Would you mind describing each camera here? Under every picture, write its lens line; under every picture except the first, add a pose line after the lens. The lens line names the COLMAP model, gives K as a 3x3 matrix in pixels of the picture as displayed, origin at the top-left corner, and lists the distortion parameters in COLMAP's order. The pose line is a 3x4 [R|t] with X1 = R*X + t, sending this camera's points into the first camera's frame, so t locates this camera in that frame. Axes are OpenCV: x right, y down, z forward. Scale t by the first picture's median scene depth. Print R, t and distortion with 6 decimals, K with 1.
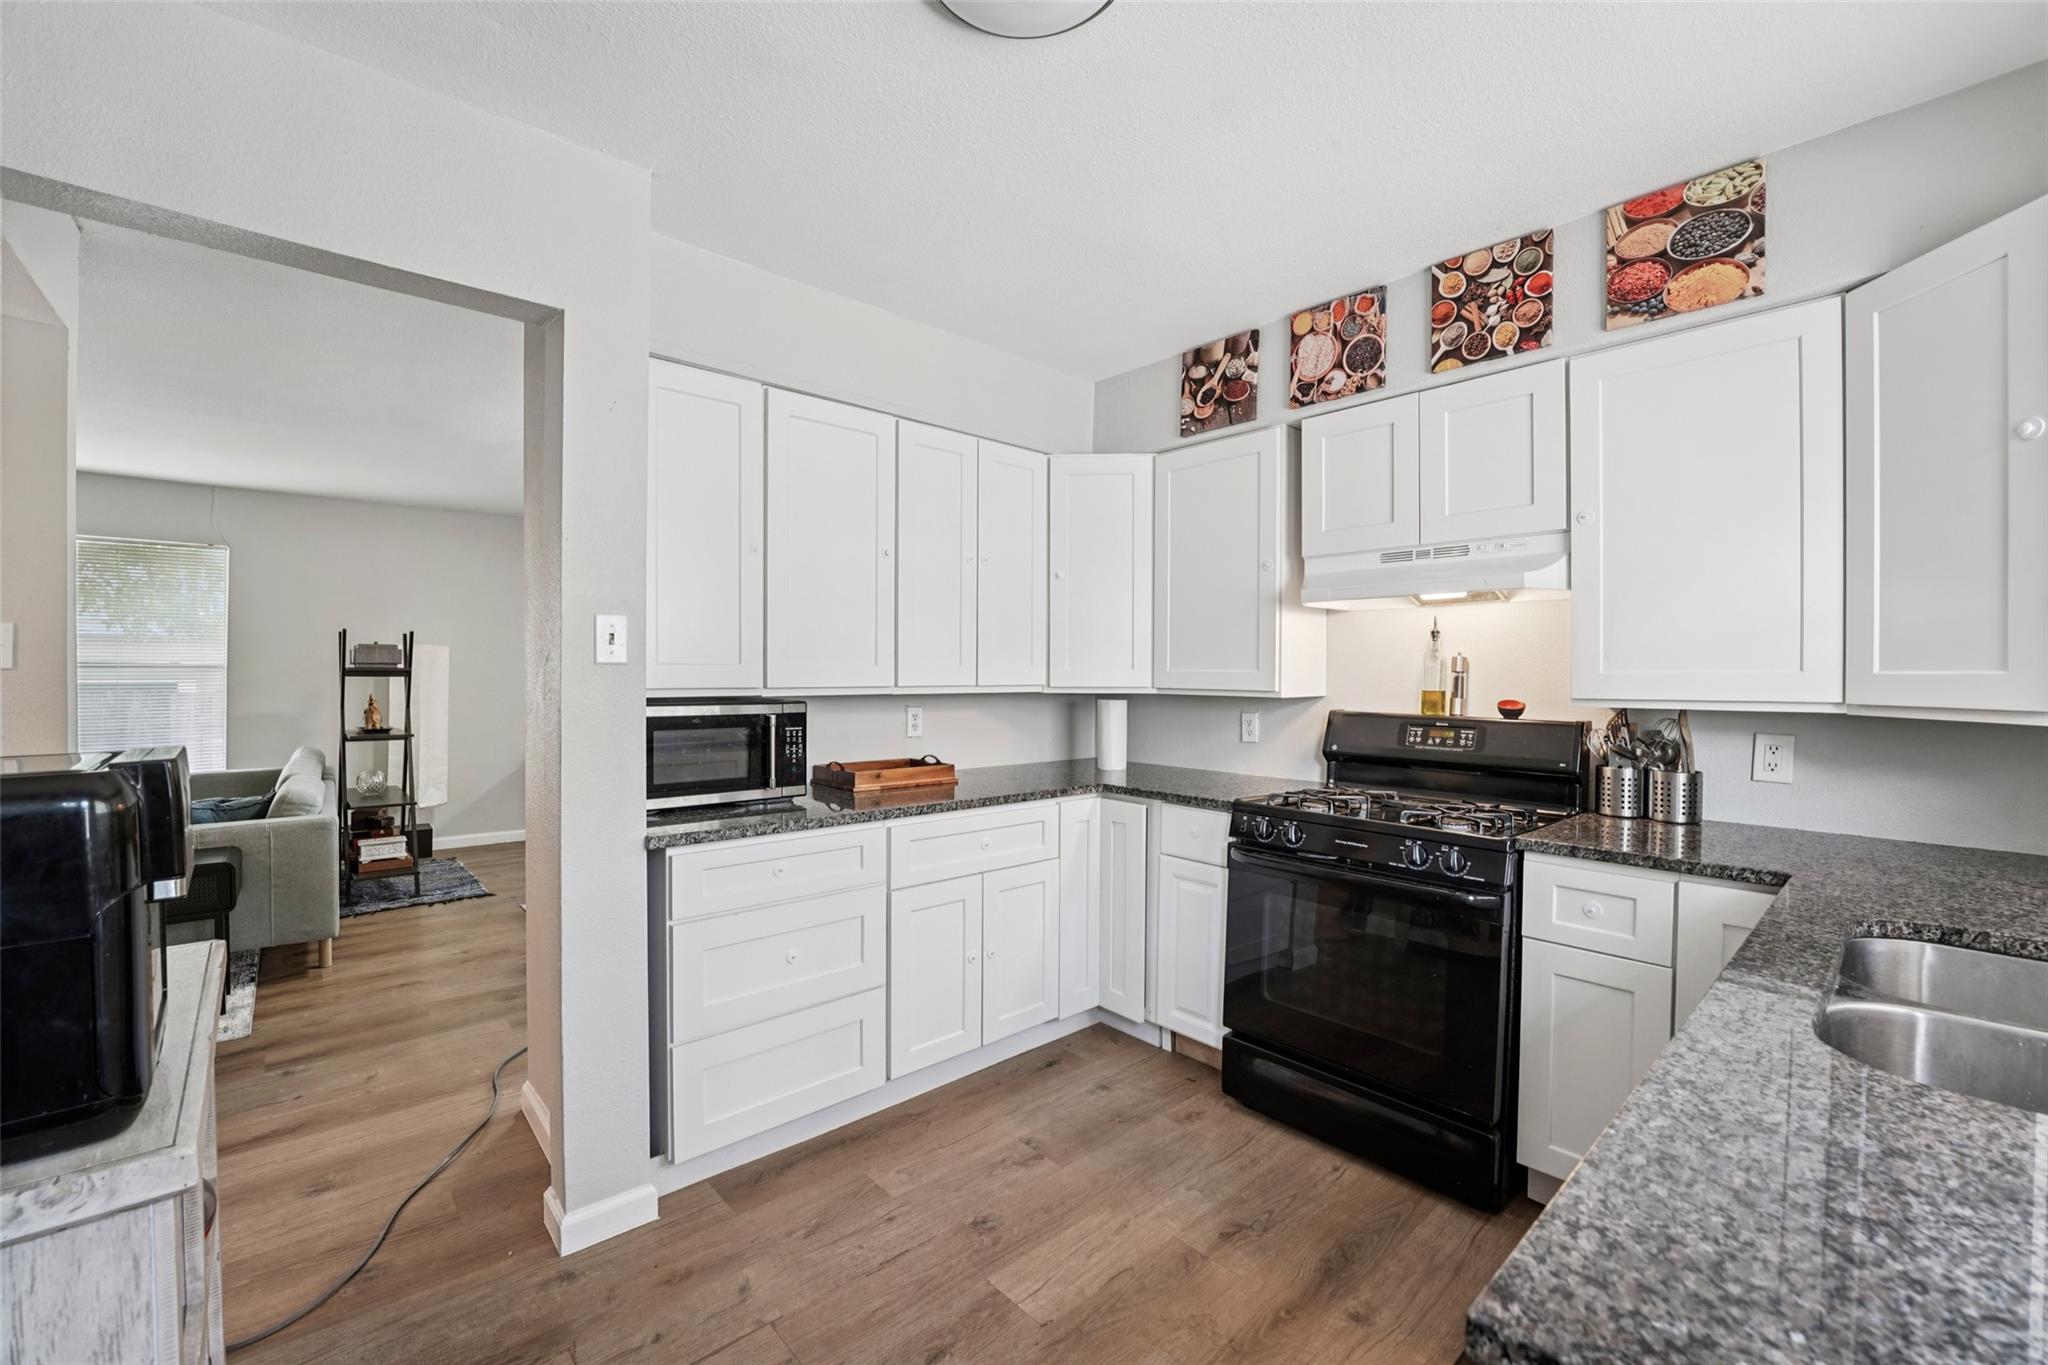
lens RADIAL K [[853.6, 0, 1024.0], [0, 853.6, 682.5], [0, 0, 1]] dist [-0.000696, -0.000354]
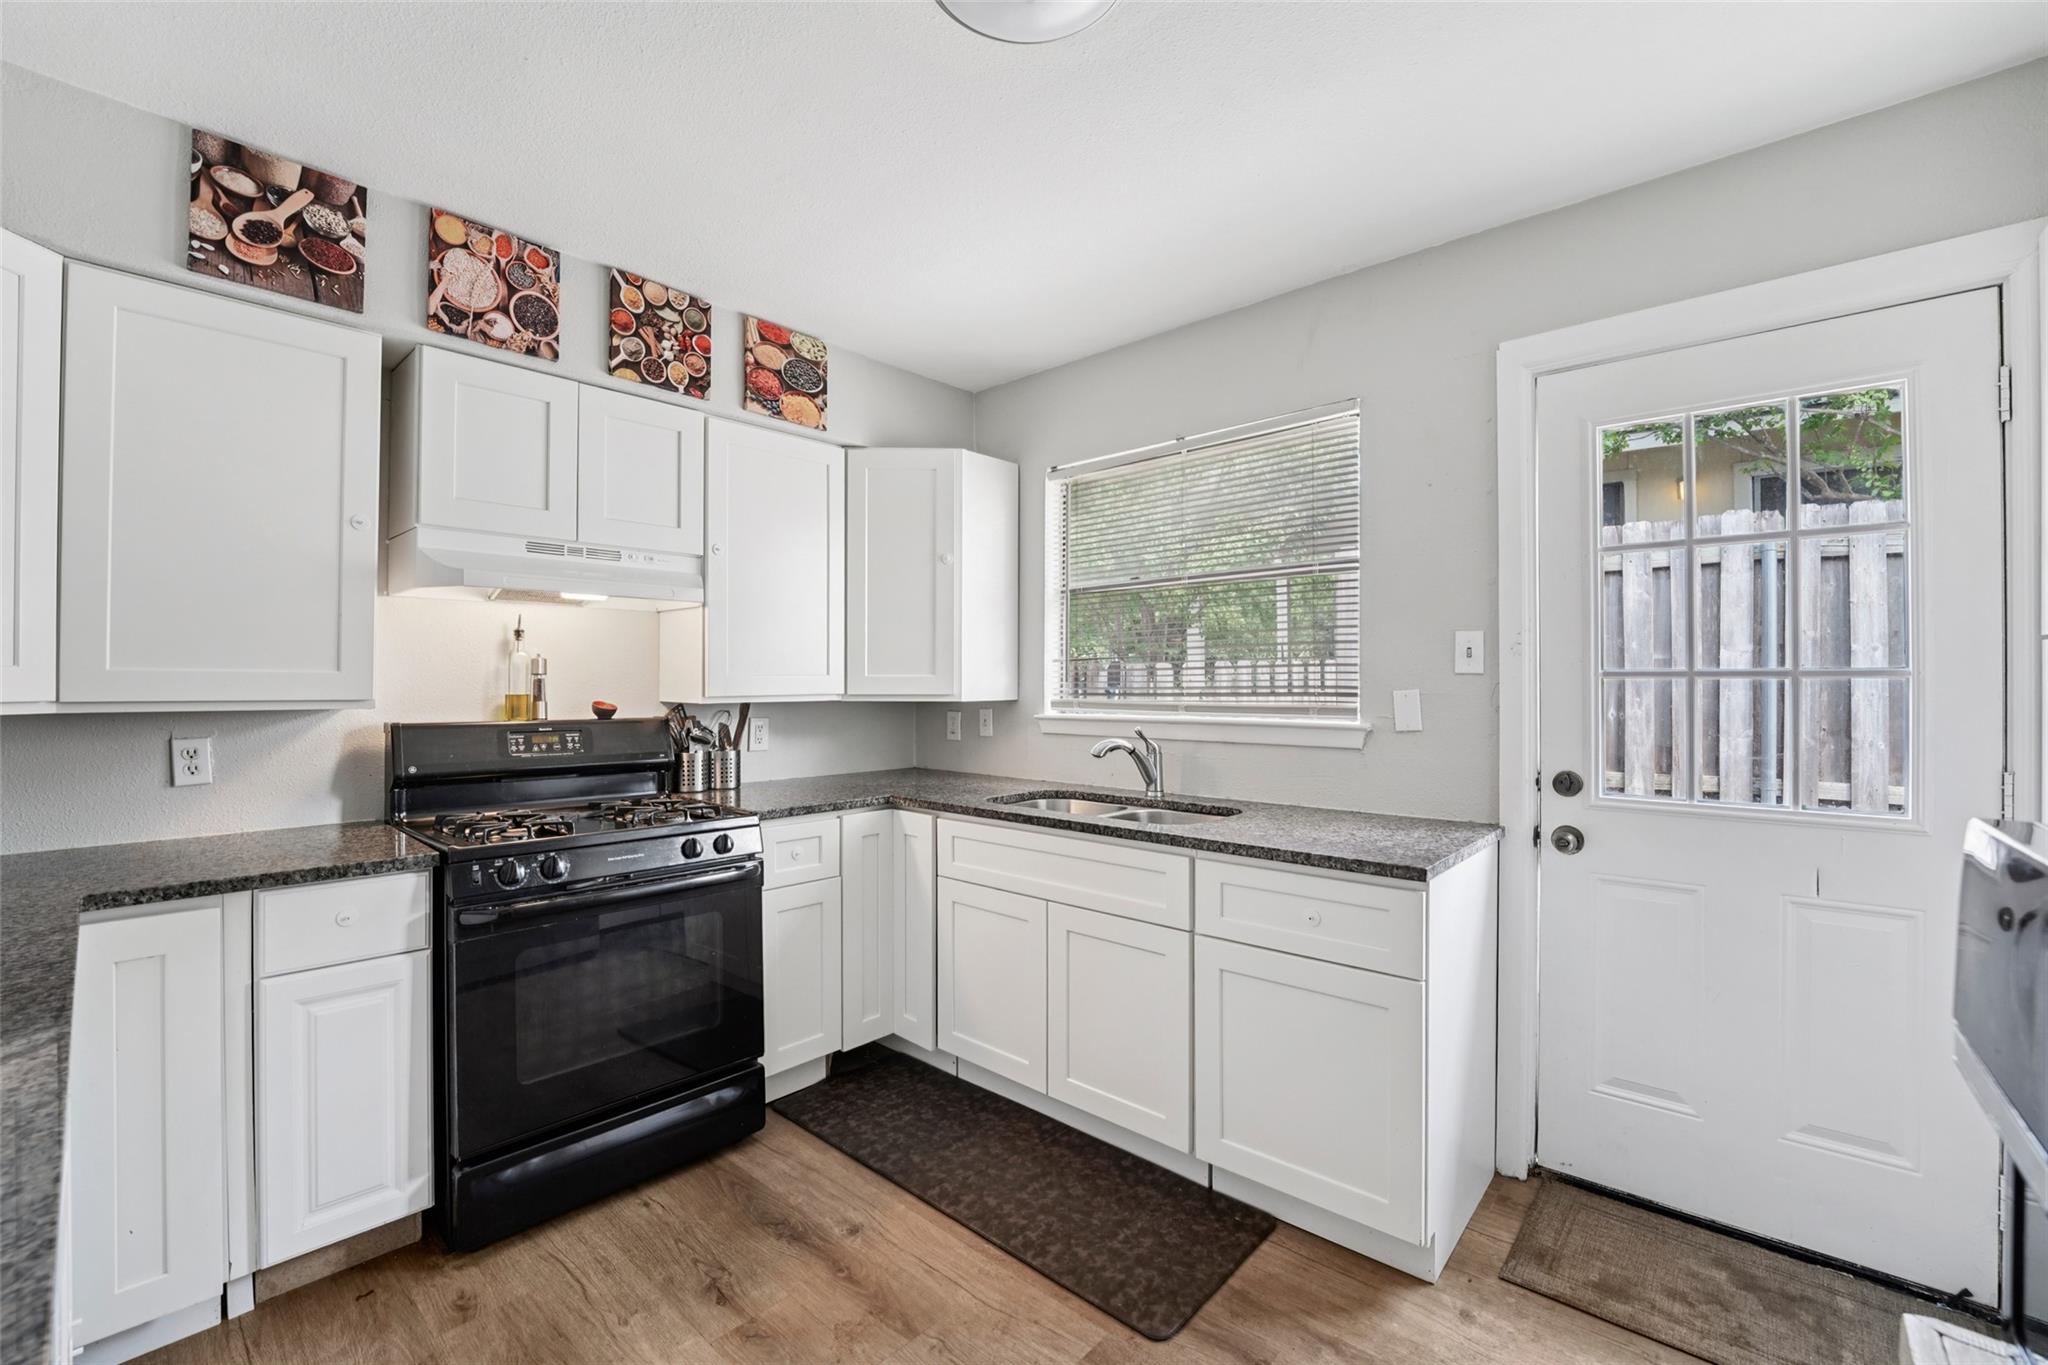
lens RADIAL K [[869.8, 0, 1023.6], [0, 869.8, 671.4], [0, 0, 1]] dist [-0.000762, 0.000026]
pose [[-0.091451, 0.003248, 0.995804, -0.552059], [0.006551, 0.999975, -0.002660, -0.009737], [-0.995788, 0.006280, -0.091470, 0.591500]]
